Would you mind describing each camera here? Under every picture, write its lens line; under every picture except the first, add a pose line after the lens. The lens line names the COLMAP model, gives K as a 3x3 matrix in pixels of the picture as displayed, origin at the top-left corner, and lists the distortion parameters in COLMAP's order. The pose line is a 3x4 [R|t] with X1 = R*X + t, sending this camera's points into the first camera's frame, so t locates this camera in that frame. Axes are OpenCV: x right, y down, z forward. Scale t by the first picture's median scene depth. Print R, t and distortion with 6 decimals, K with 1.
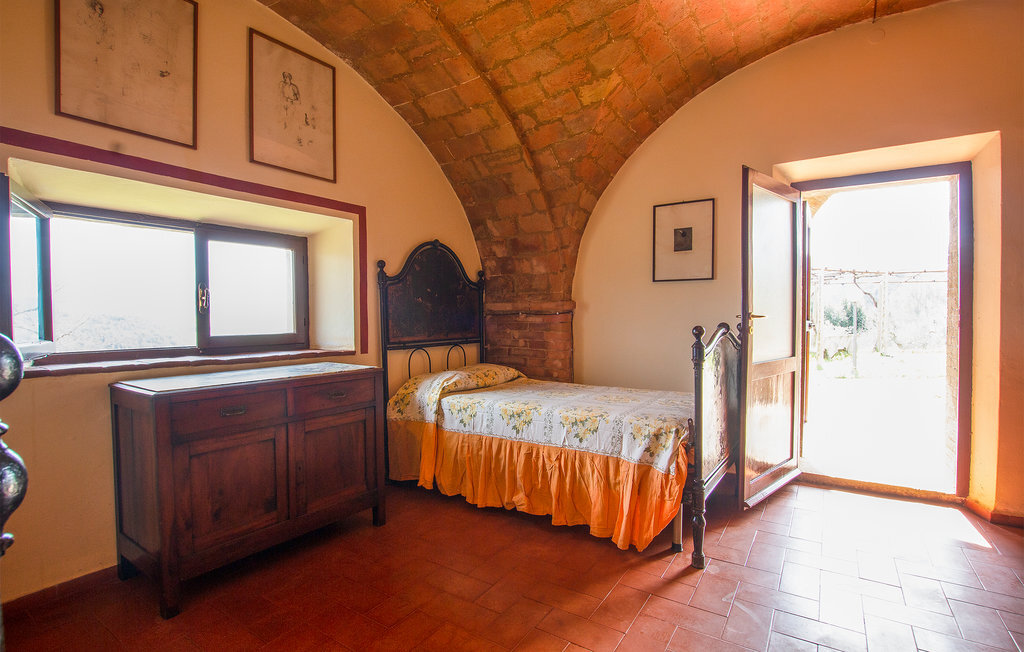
lens RADIAL K [[491.1, 0, 512.0], [0, 491.1, 326.0], [0, 0, 1]] dist [0.000368, 0.000012]
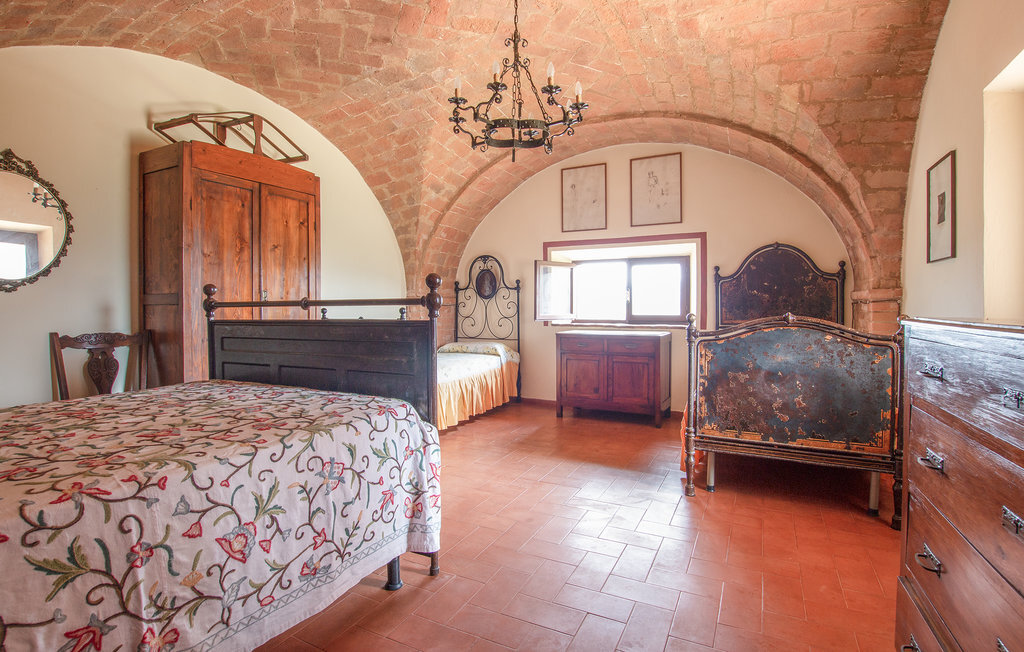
lens RADIAL K [[483.1, 0, 515.3], [0, 483.1, 315.3], [0, 0, 1]] dist [-0.026383, 0.000706]
pose [[0.127984, 0.023975, -0.991486, 1.159742], [-0.018051, 0.999598, 0.021841, -0.009715], [0.991612, 0.015102, 0.128366, 0.255021]]
